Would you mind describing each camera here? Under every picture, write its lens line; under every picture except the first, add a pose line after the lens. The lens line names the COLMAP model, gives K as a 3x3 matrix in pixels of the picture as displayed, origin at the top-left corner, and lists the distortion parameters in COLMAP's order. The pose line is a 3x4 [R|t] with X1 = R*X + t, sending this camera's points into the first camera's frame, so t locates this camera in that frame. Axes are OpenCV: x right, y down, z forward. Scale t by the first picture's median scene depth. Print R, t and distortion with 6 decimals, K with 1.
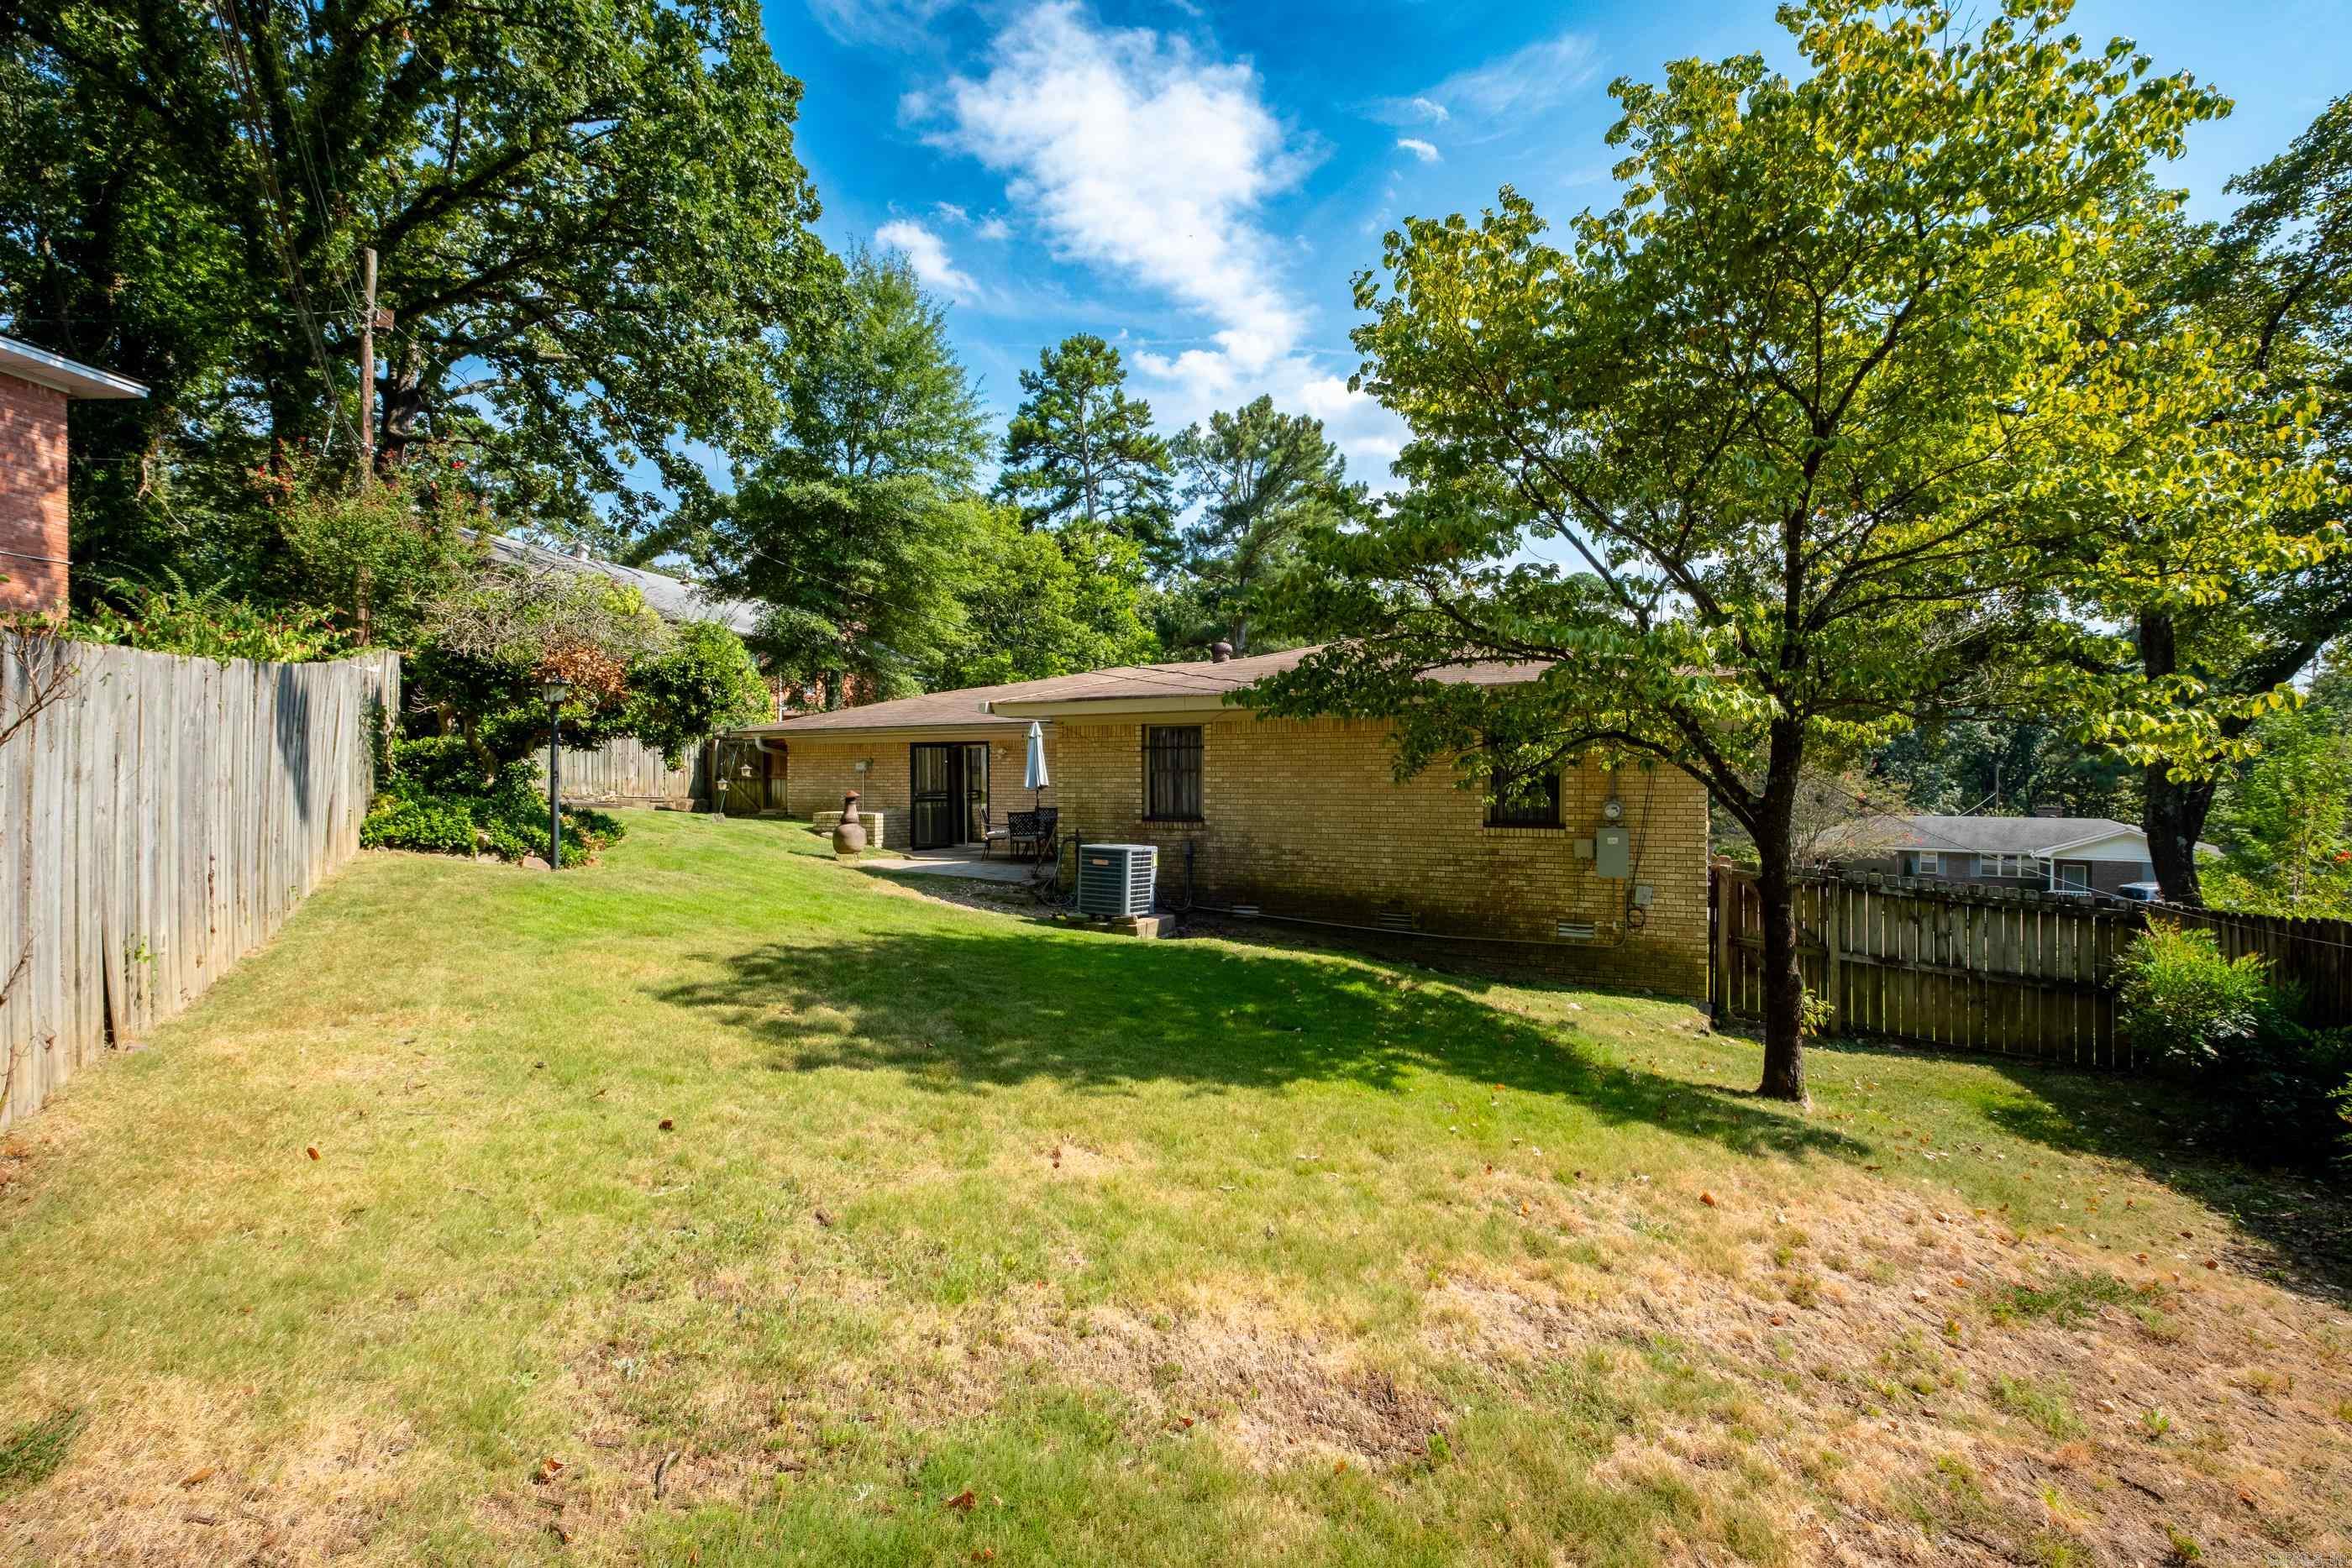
lens RADIAL K [[1153.7, 0, 1166.5], [0, 1153.7, 812.1], [0, 0, 1]] dist [0.001490, -0.000197]
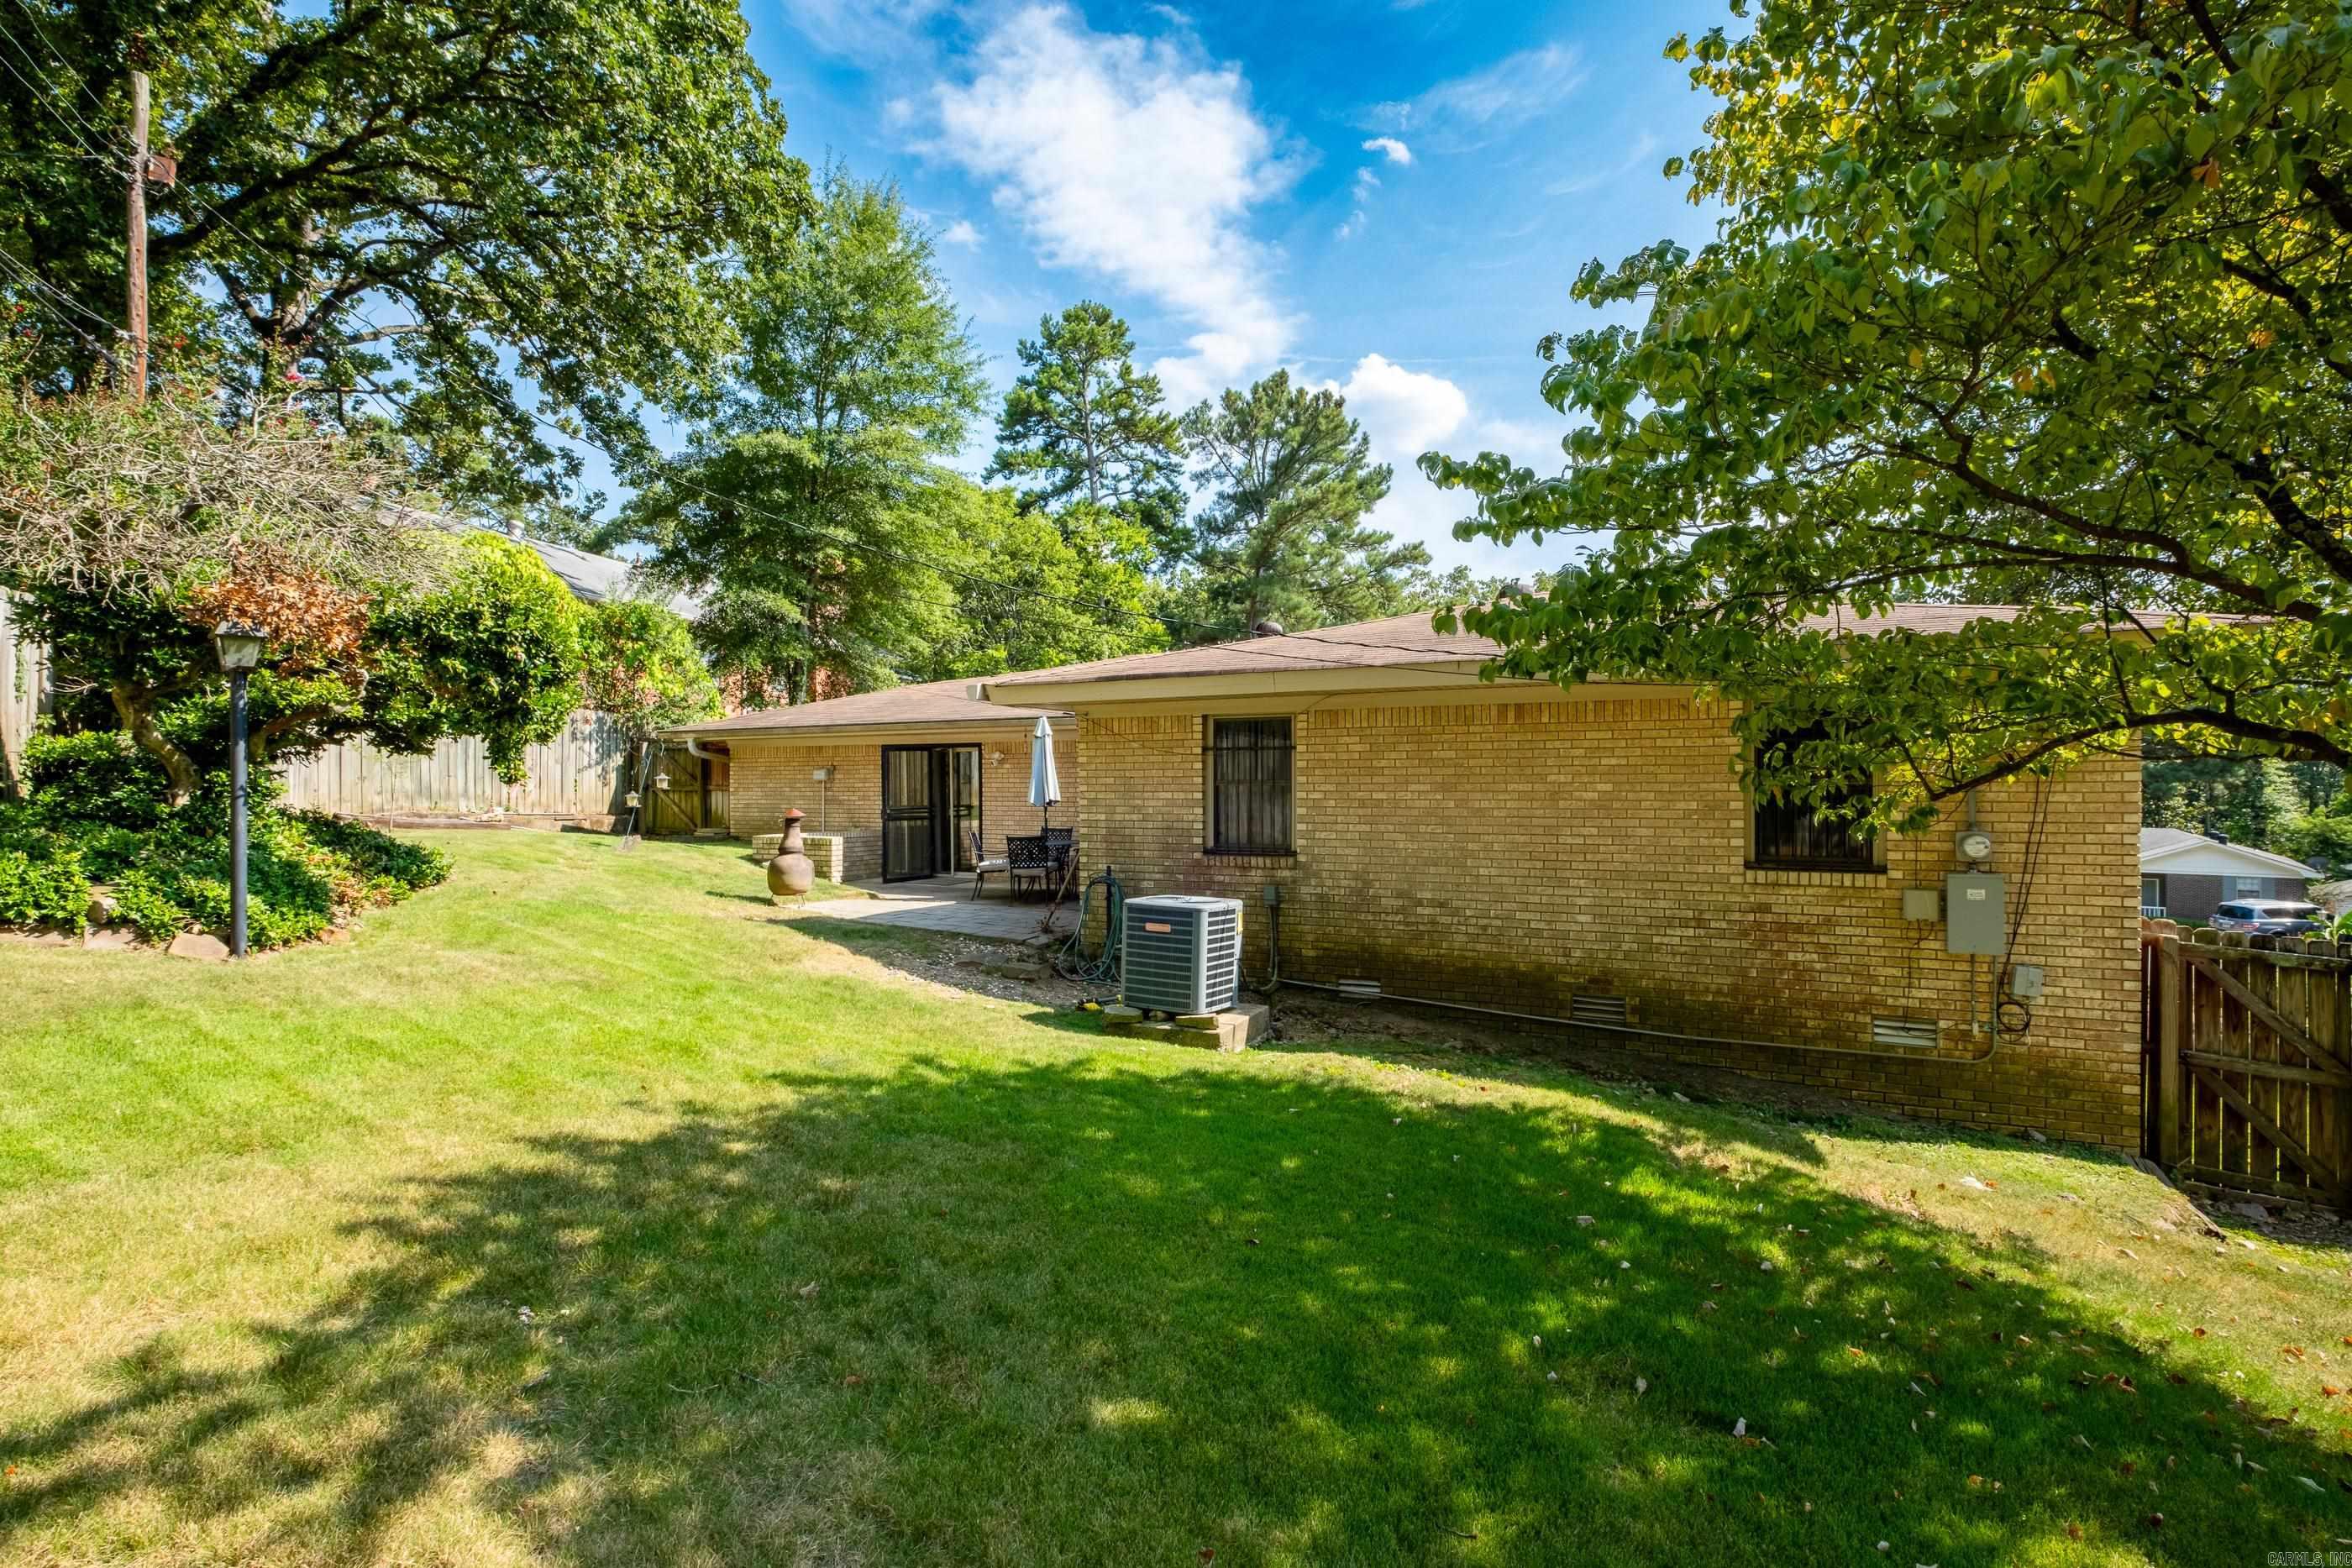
lens RADIAL K [[1129.1, 0, 1181.4], [0, 1129.1, 767.9], [0, 0, 1]] dist [0.004308, -0.005768]
pose [[0.999726, -0.001065, 0.023391, -0.029129], [0.002084, 0.999048, -0.043573, -0.008680], [-0.023323, 0.043610, 0.998776, 0.185688]]
